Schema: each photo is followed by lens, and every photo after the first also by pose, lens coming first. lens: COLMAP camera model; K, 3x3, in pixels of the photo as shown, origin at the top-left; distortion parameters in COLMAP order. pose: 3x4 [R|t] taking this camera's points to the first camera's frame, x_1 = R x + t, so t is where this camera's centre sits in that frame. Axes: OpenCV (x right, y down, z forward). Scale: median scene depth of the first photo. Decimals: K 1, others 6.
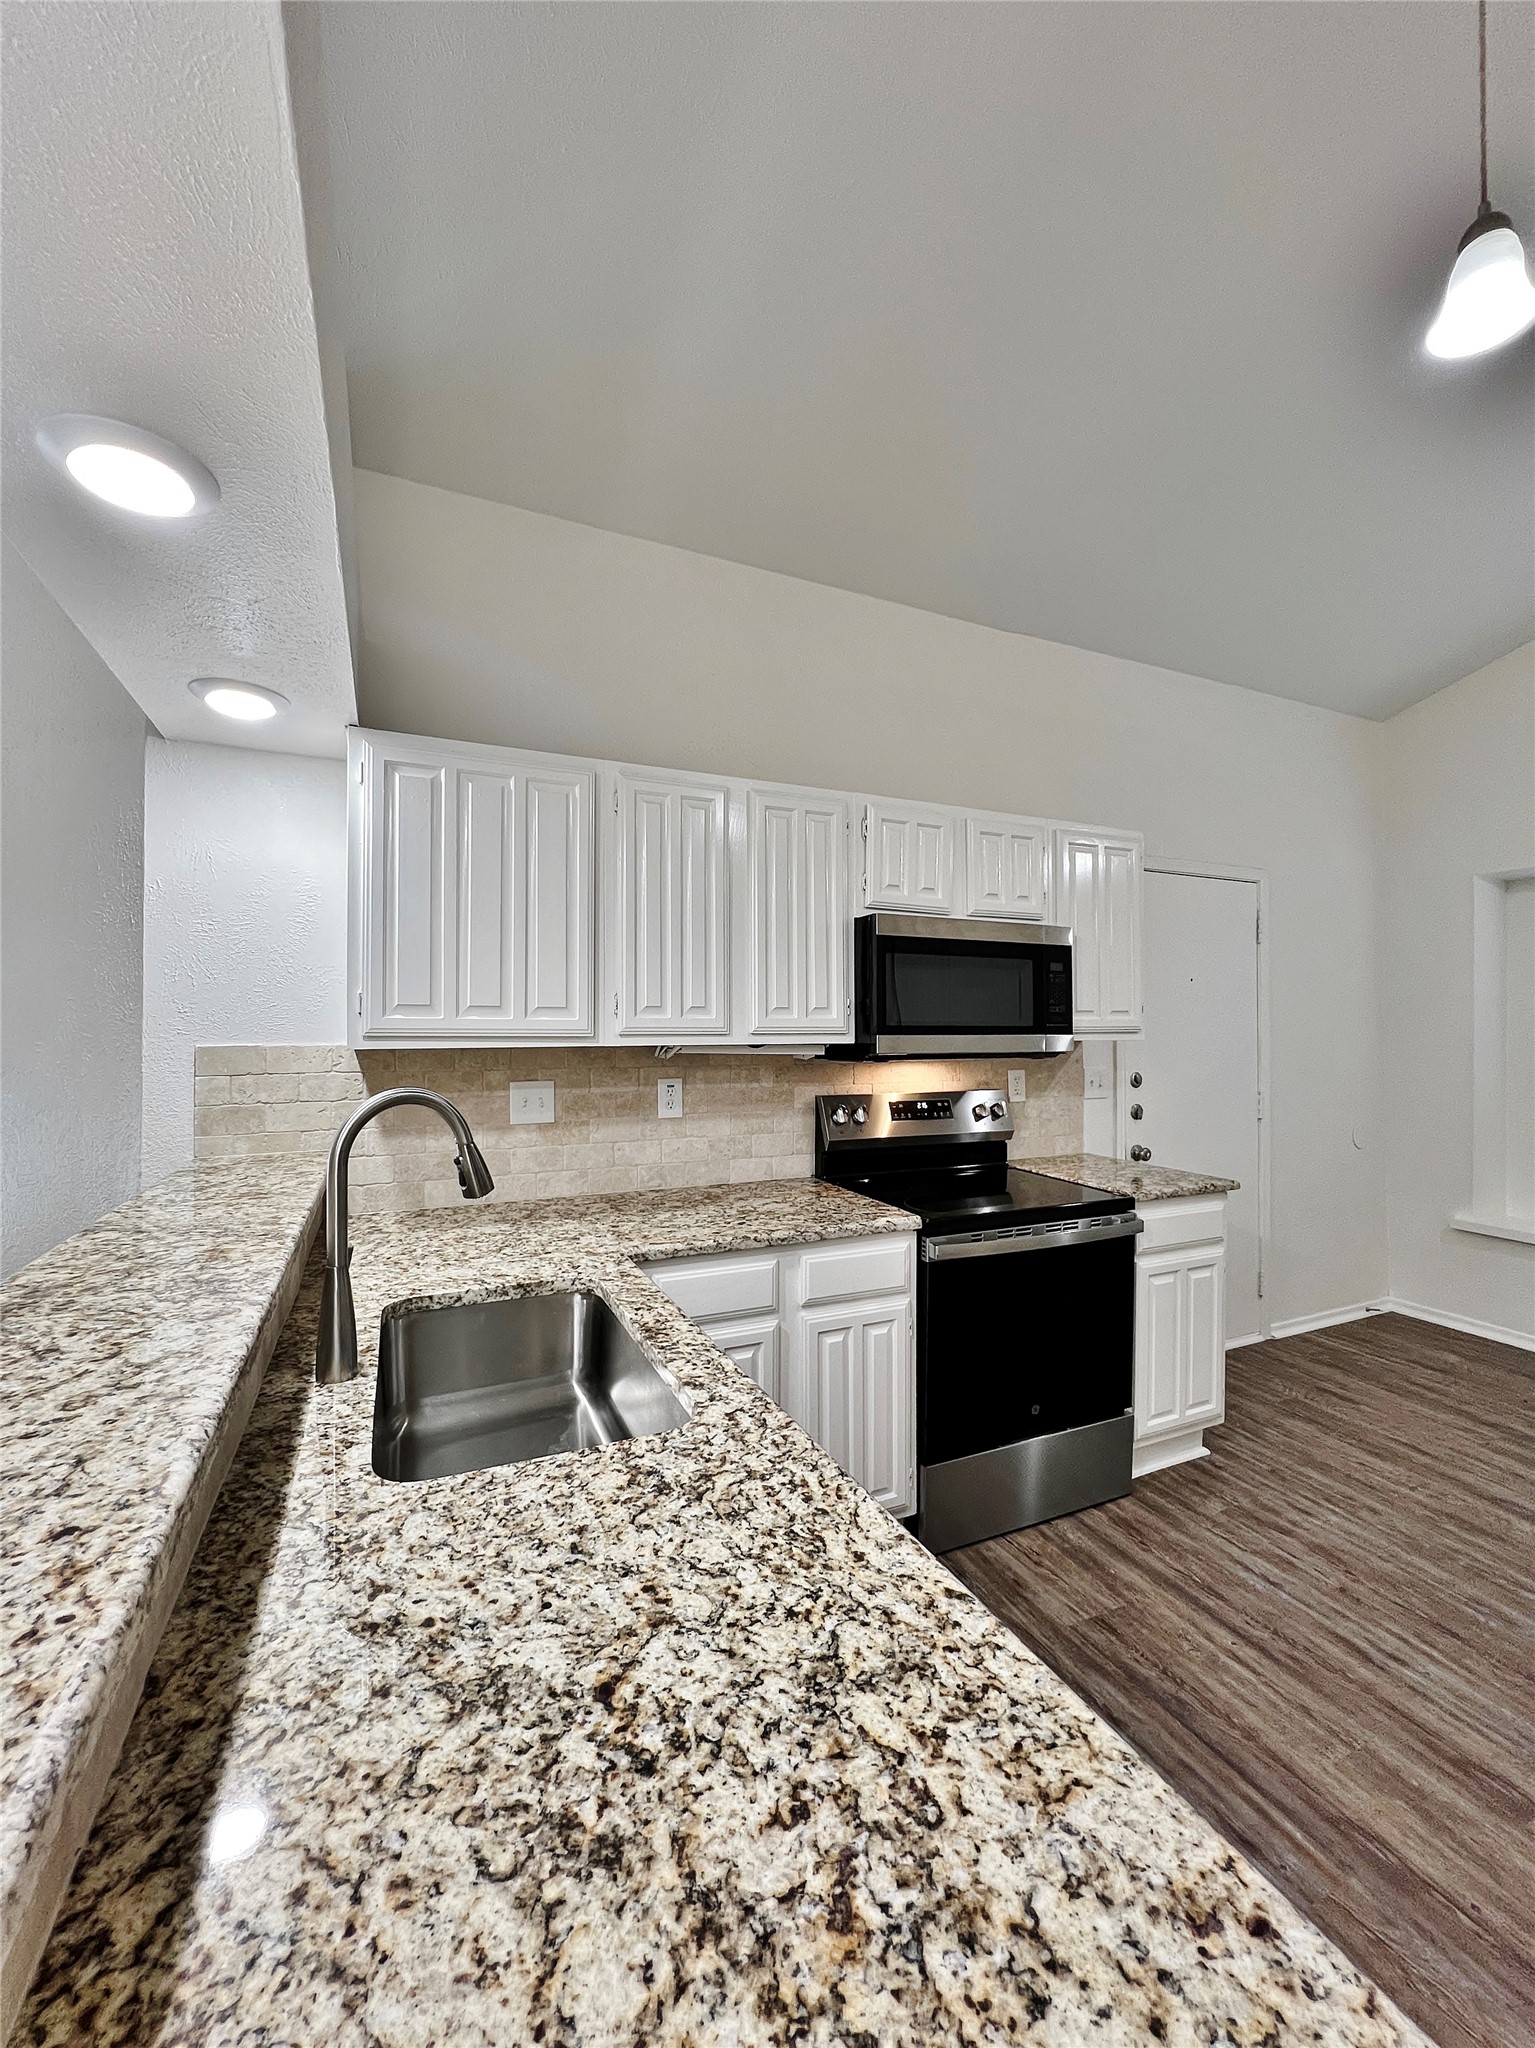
lens RADIAL K [[827.6, 0, 765.7], [0, 827.6, 1024.8], [0, 0, 1]] dist [-0.002700, 0.000519]
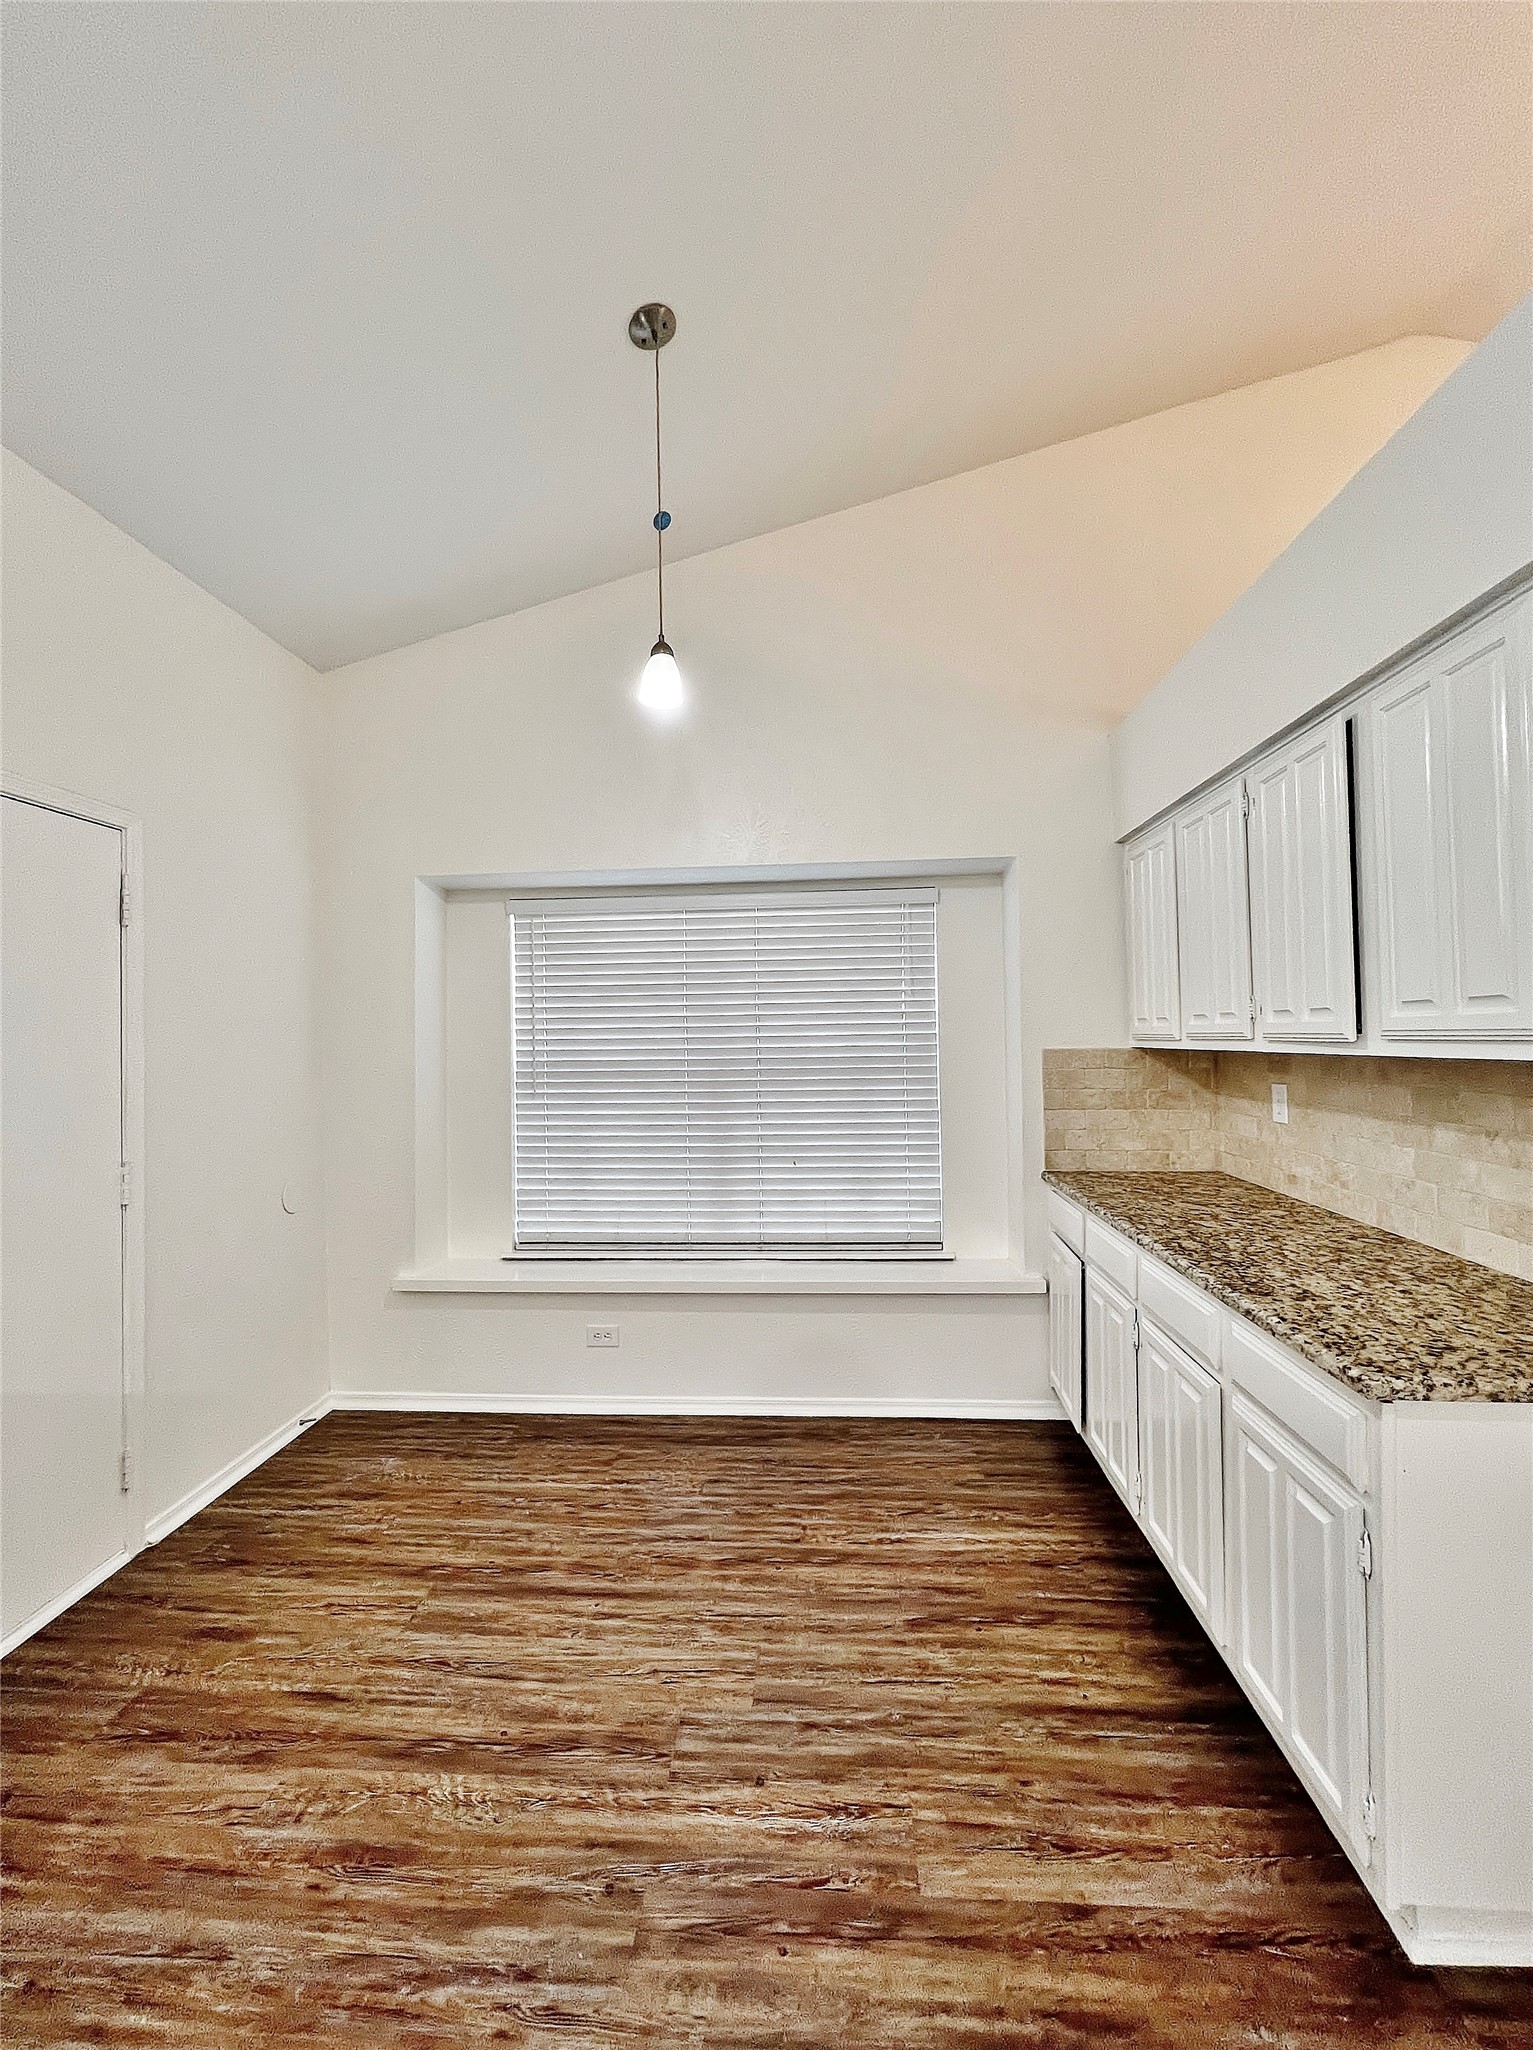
lens RADIAL K [[828.4, 0, 769.9], [0, 828.4, 1021.6], [0, 0, 1]] dist [-0.002700, 0.000519]
pose [[0.475789, 0.007444, 0.879528, 0.344852], [0.019416, 0.999632, -0.018964, -0.004190], [-0.879345, 0.026100, 0.475469, 0.329317]]
